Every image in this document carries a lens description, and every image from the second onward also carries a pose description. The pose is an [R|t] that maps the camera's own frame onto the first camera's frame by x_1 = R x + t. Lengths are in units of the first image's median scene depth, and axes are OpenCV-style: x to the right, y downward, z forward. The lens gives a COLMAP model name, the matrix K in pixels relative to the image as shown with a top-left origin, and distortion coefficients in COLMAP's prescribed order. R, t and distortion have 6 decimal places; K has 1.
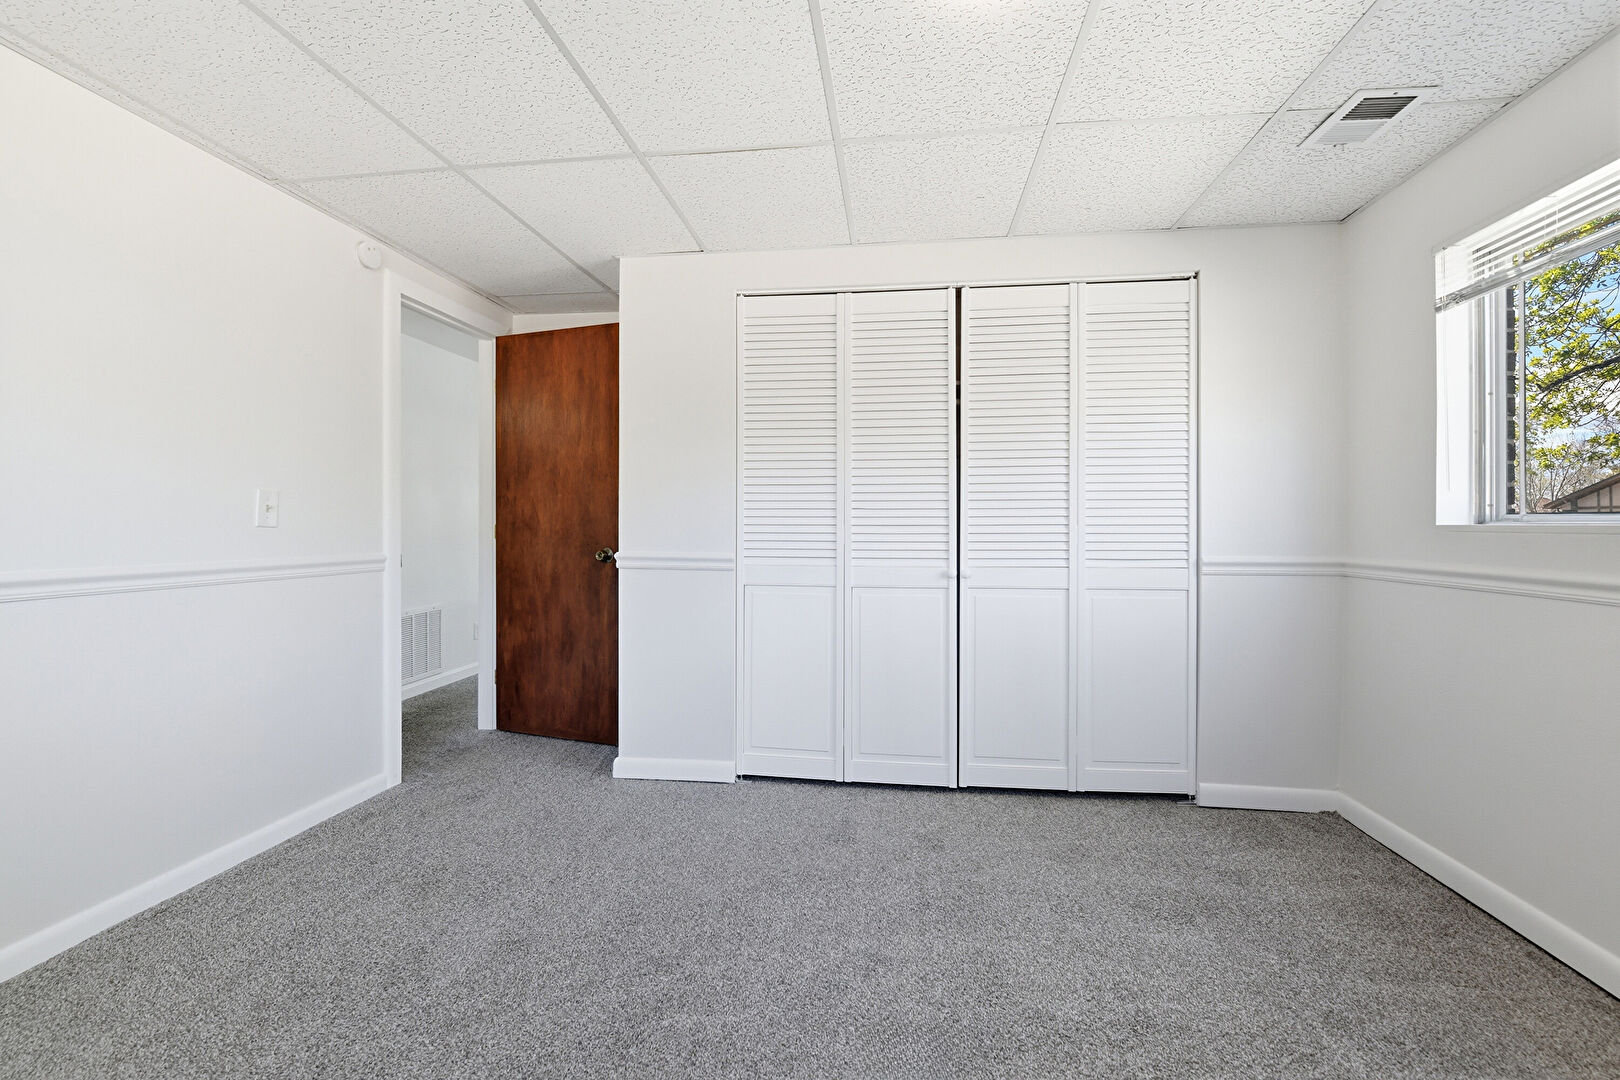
lens RADIAL K [[727.9, 0, 814.2], [0, 727.9, 520.4], [0, 0, 1]] dist [-0.008765, -0.000661]
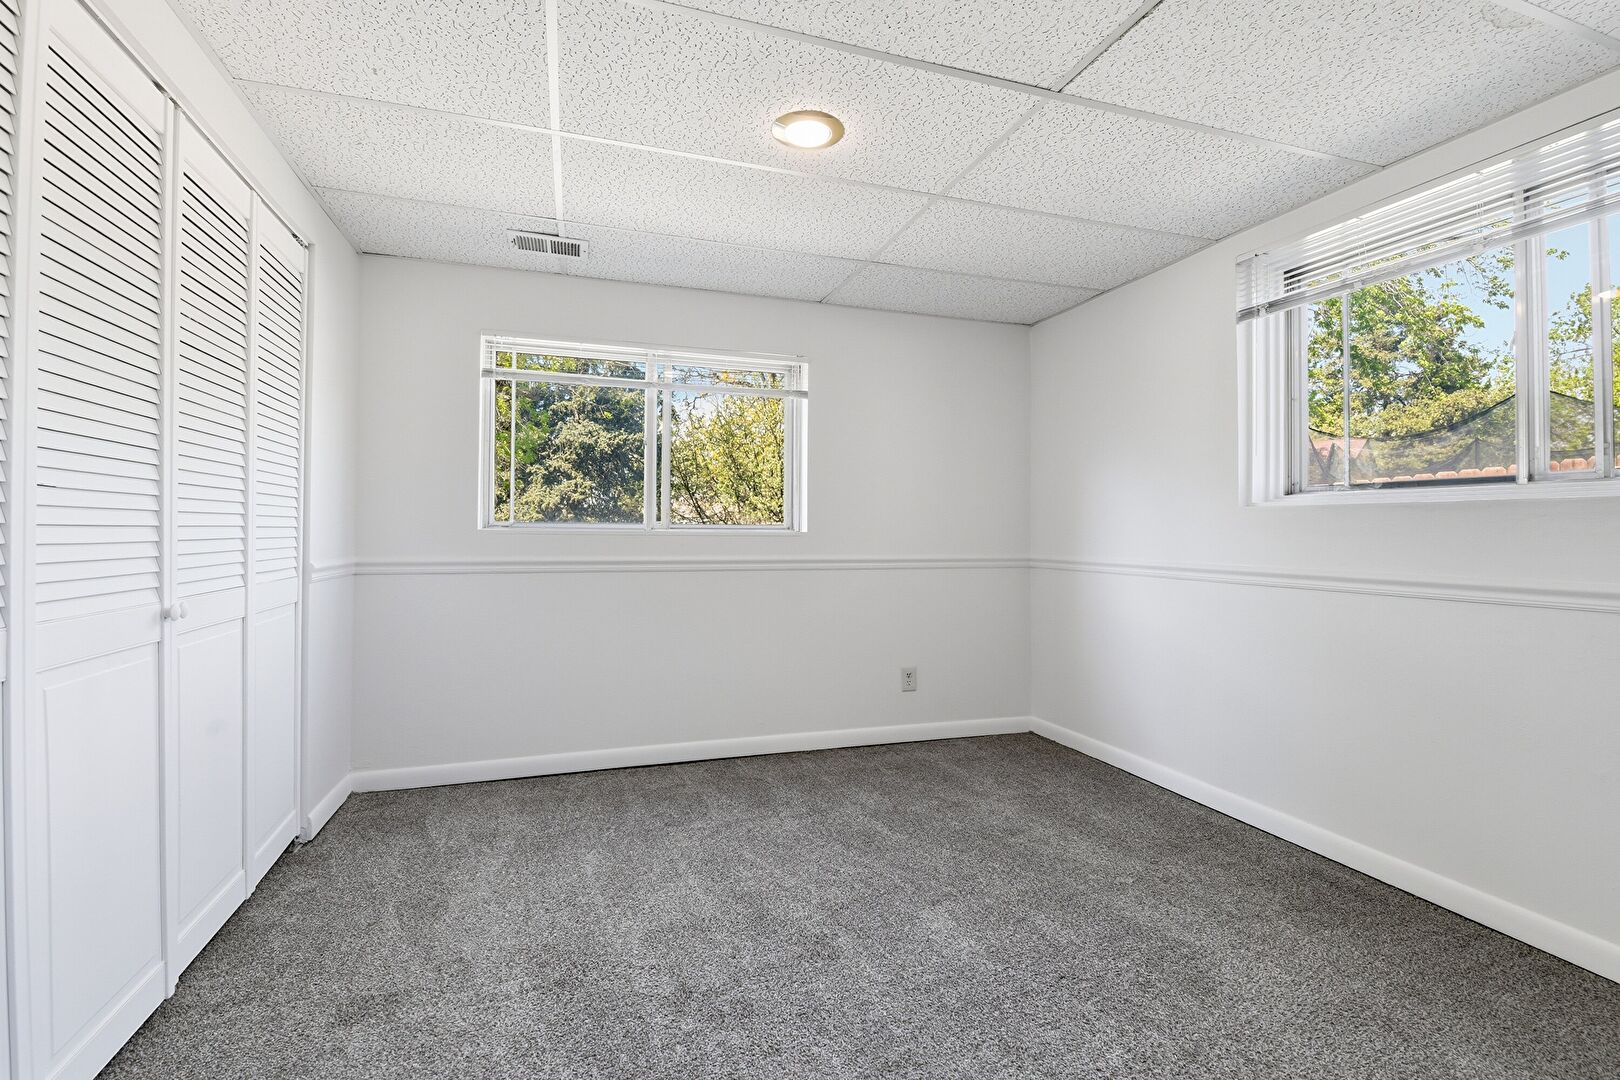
lens RADIAL K [[727.9, 0, 814.2], [0, 727.9, 520.4], [0, 0, 1]] dist [-0.008765, -0.000661]
pose [[-0.427052, 0.008314, 0.904189, -0.679663], [-0.012585, 0.999806, -0.015137, 0.003677], [-0.904139, -0.017844, -0.426865, 1.023626]]
